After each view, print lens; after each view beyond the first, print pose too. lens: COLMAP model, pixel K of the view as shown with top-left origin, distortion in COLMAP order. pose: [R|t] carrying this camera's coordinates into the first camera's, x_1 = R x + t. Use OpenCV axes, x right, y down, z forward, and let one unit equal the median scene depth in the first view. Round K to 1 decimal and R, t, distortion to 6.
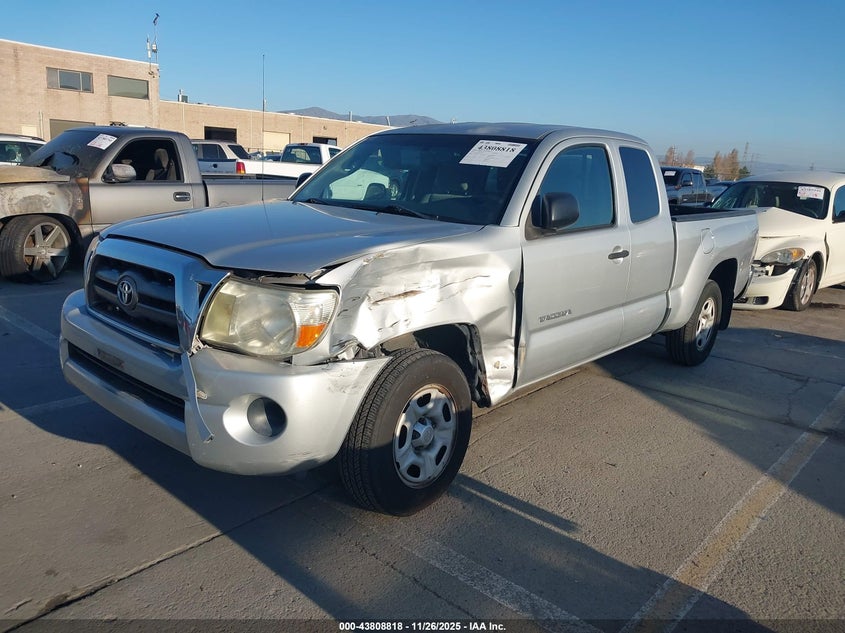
lens RADIAL K [[610.9, 0, 422.5], [0, 610.9, 316.5], [0, 0, 1]] dist [-0.084436, 0.000785]
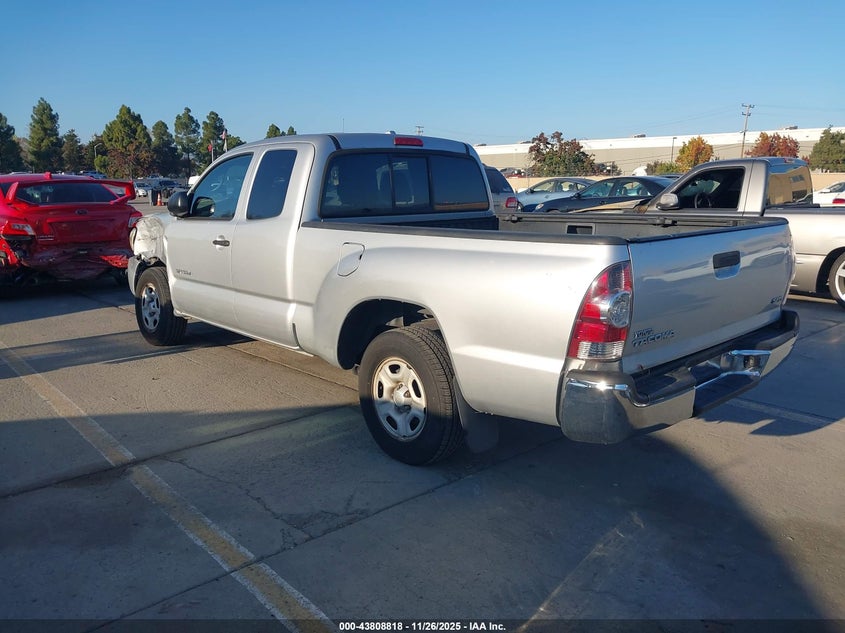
lens RADIAL K [[688.0, 0, 422.5], [0, 688.0, 316.5], [0, 0, 1]] dist [-0.001814, -0.002194]
pose [[-0.061788, 0.164870, -0.984378, 1.590995], [-0.222838, 0.959088, 0.174621, -0.275805], [0.972895, 0.230146, -0.022521, 1.386791]]
